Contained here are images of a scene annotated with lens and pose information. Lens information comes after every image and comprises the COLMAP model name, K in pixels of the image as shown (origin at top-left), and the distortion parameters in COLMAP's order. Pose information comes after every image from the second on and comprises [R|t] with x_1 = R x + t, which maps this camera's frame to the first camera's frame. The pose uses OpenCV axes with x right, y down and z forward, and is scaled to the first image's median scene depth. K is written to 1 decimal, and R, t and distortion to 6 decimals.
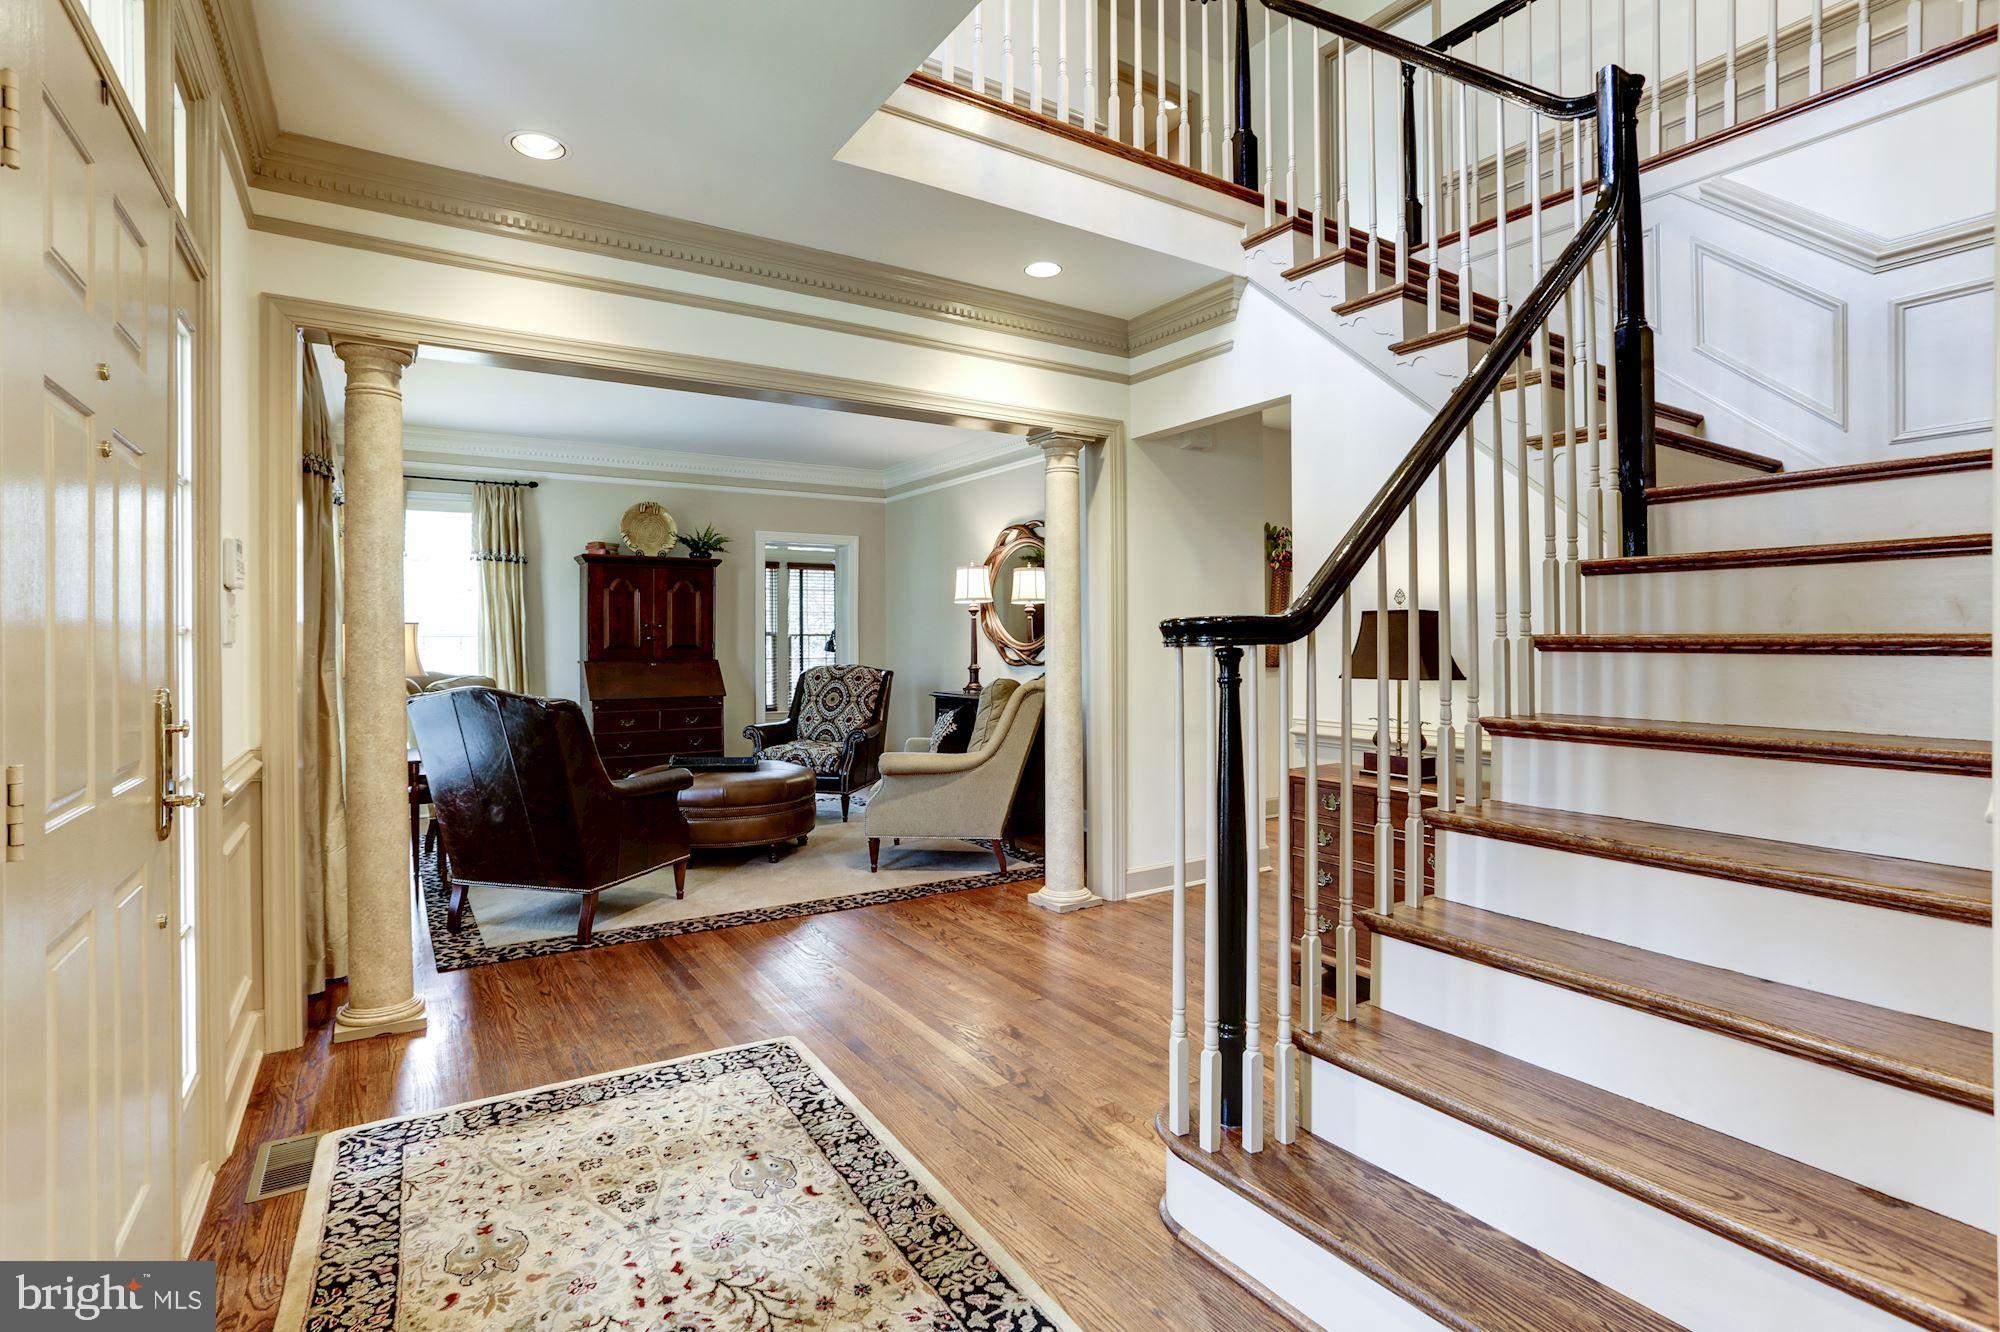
lens RADIAL K [[972.8, 0, 974.0], [0, 972.8, 644.3], [0, 0, 1]] dist [-0.061919, 0.029918]
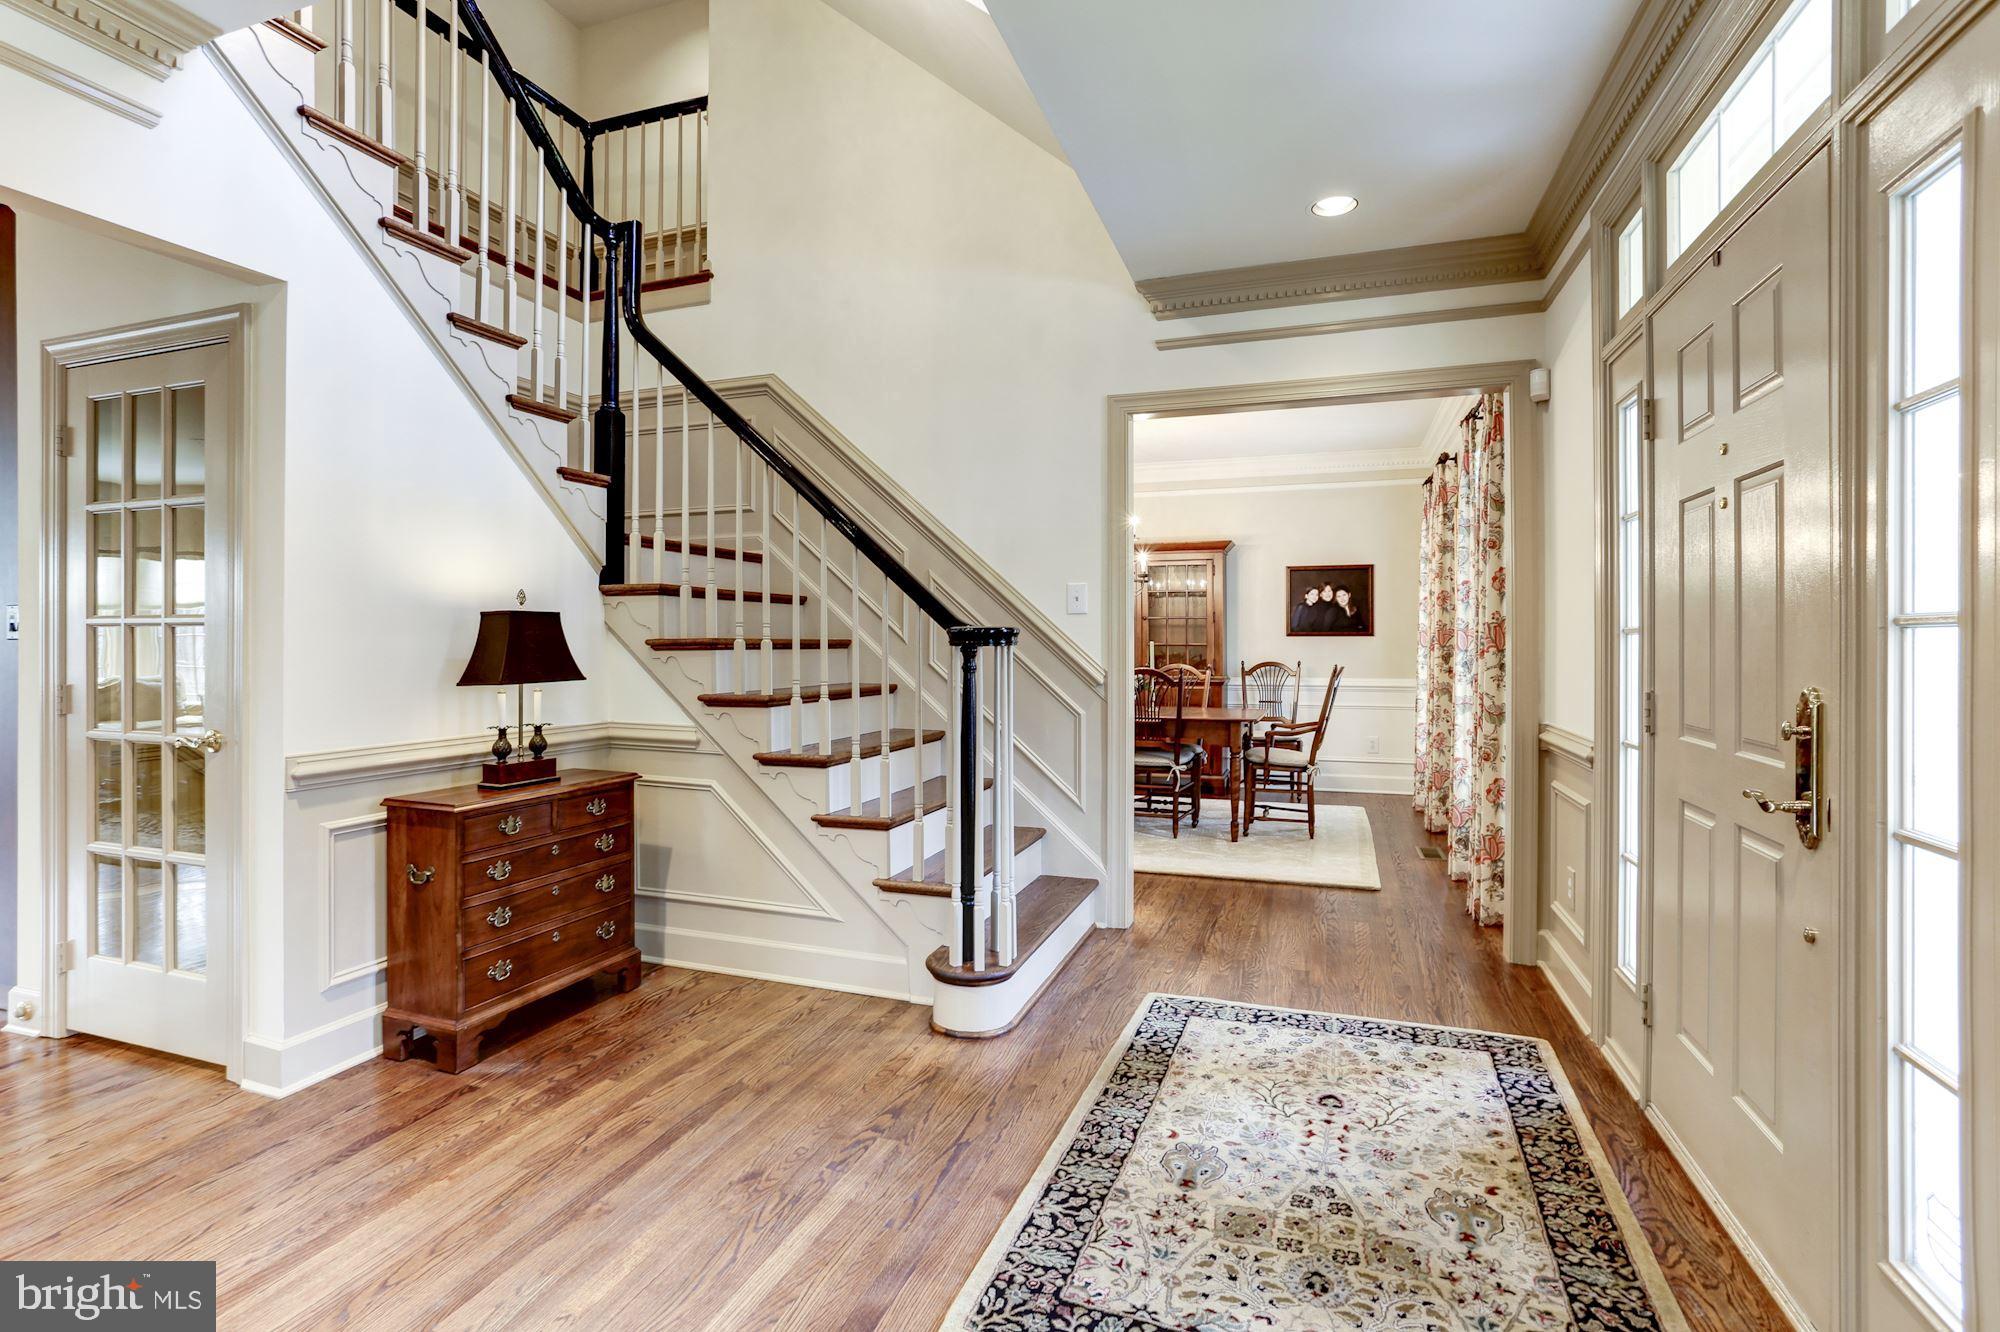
lens RADIAL K [[972.8, 0, 974.0], [0, 972.8, 644.3], [0, 0, 1]] dist [-0.061919, 0.029918]
pose [[-0.622285, 0.000252, 0.782791, -0.692051], [0.003008, 0.999993, 0.002069, -0.002186], [-0.782785, 0.003642, -0.622282, 1.439427]]
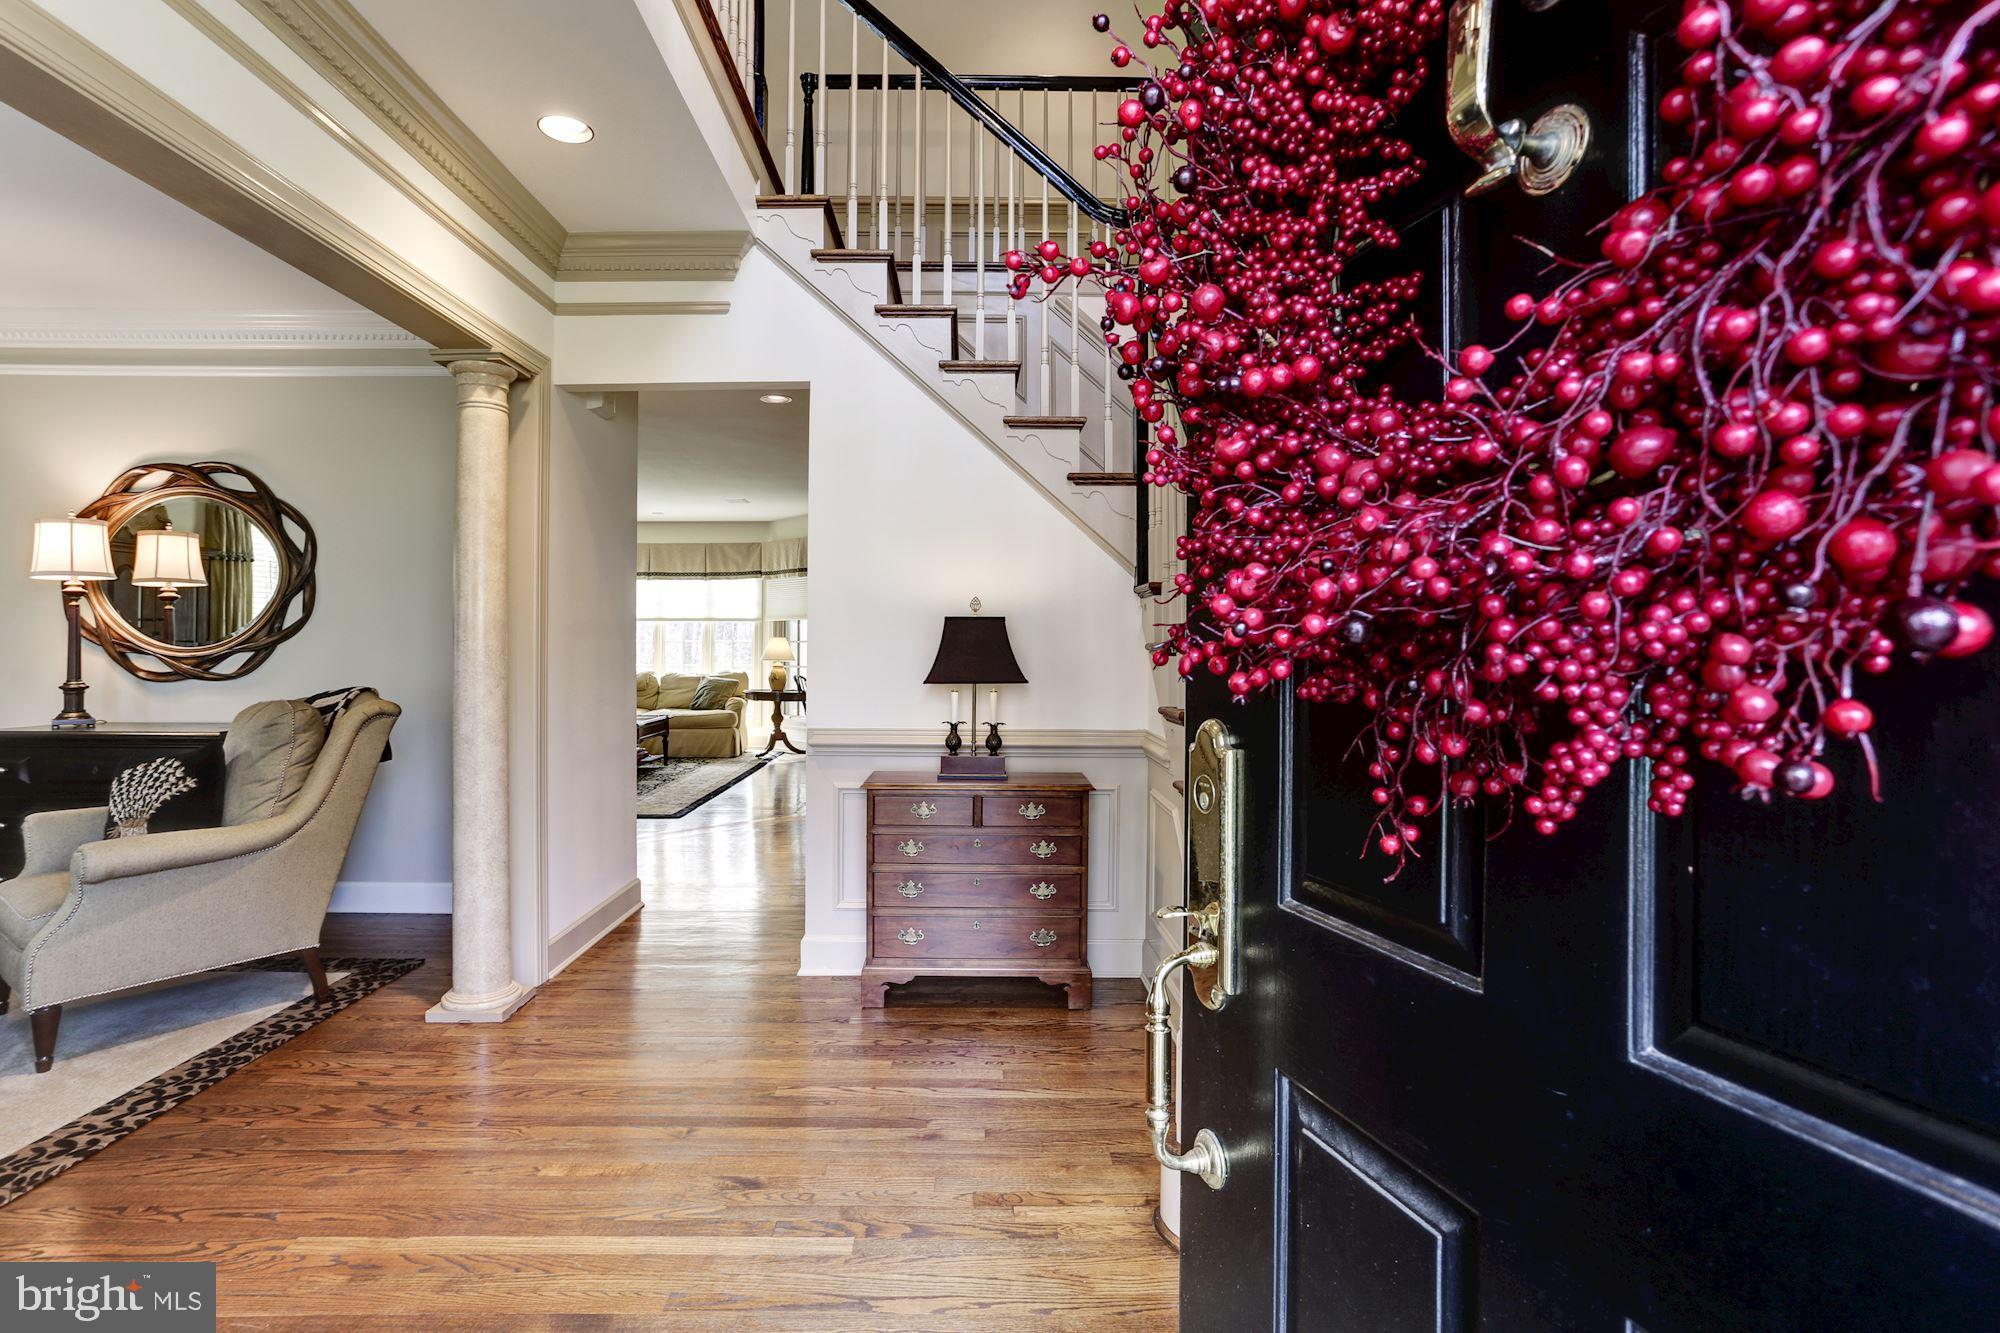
lens RADIAL K [[971.7, 0, 995.6], [0, 971.7, 644.6], [0, 0, 1]] dist [-0.053949, 0.031757]
pose [[0.522545, 0.002324, 0.852608, -0.523476], [-0.000706, 0.999997, -0.002293, -0.003140], [-0.852611, 0.000597, 0.522546, 0.503944]]
